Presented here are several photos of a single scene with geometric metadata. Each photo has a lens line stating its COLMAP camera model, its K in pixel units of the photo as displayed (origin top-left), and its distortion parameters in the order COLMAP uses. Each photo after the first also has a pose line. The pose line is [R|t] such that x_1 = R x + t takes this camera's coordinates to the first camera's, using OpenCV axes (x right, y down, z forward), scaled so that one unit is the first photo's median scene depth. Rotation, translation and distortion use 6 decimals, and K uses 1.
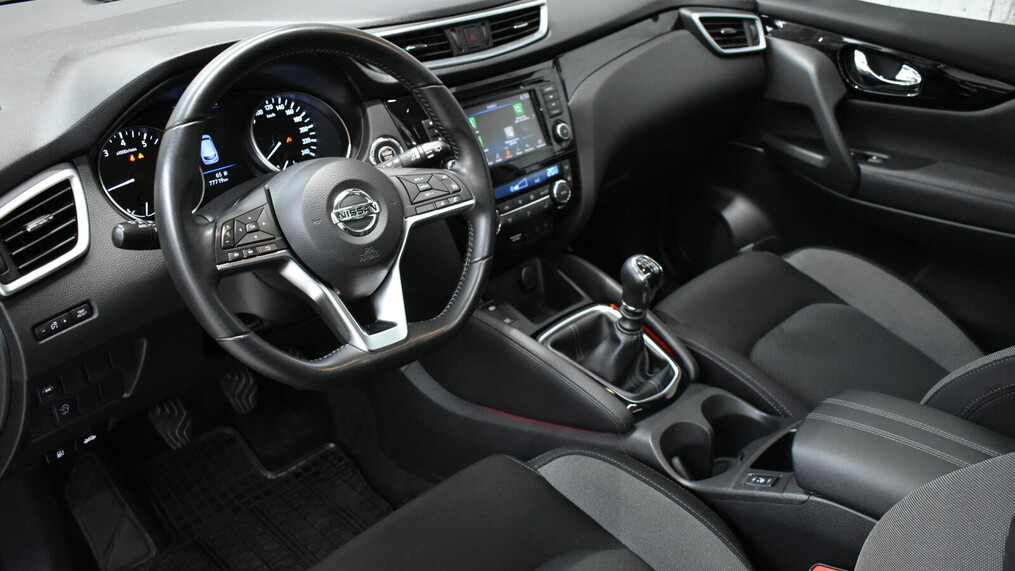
lens RADIAL K [[941.8, 0, 507.5], [0, 941.8, 285.5], [0, 0, 1]] dist [0.007455, -0.000575]
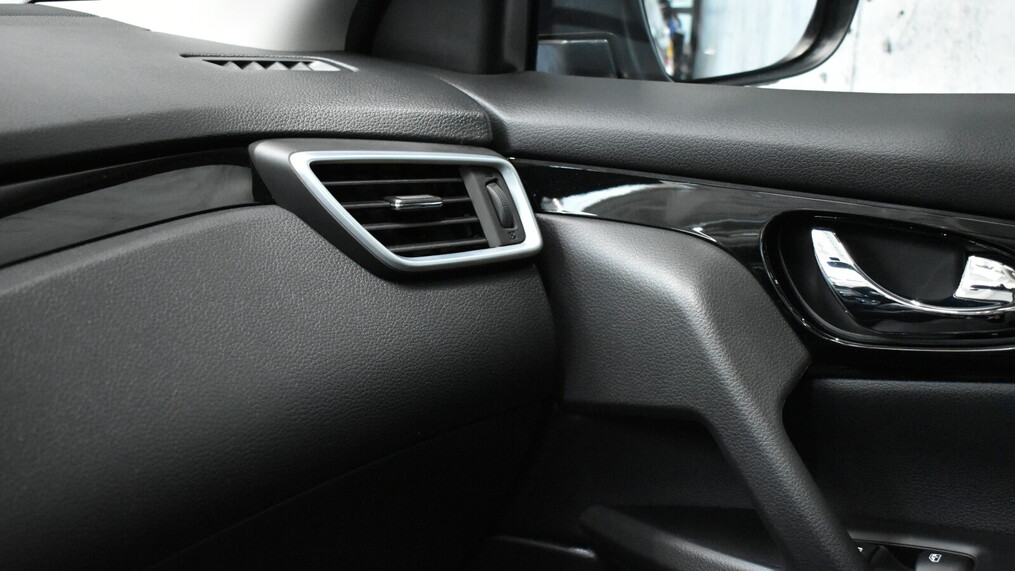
lens RADIAL K [[1414.5, 0, 507.5], [0, 1414.5, 285.5], [0, 0, 1]] dist [-0.004054, -0.002760]
pose [[0.983342, -0.077100, 0.164604, 0.183599], [0.122027, 0.951192, -0.283450, -0.105312], [-0.134716, 0.298814, 0.944755, 0.555762]]
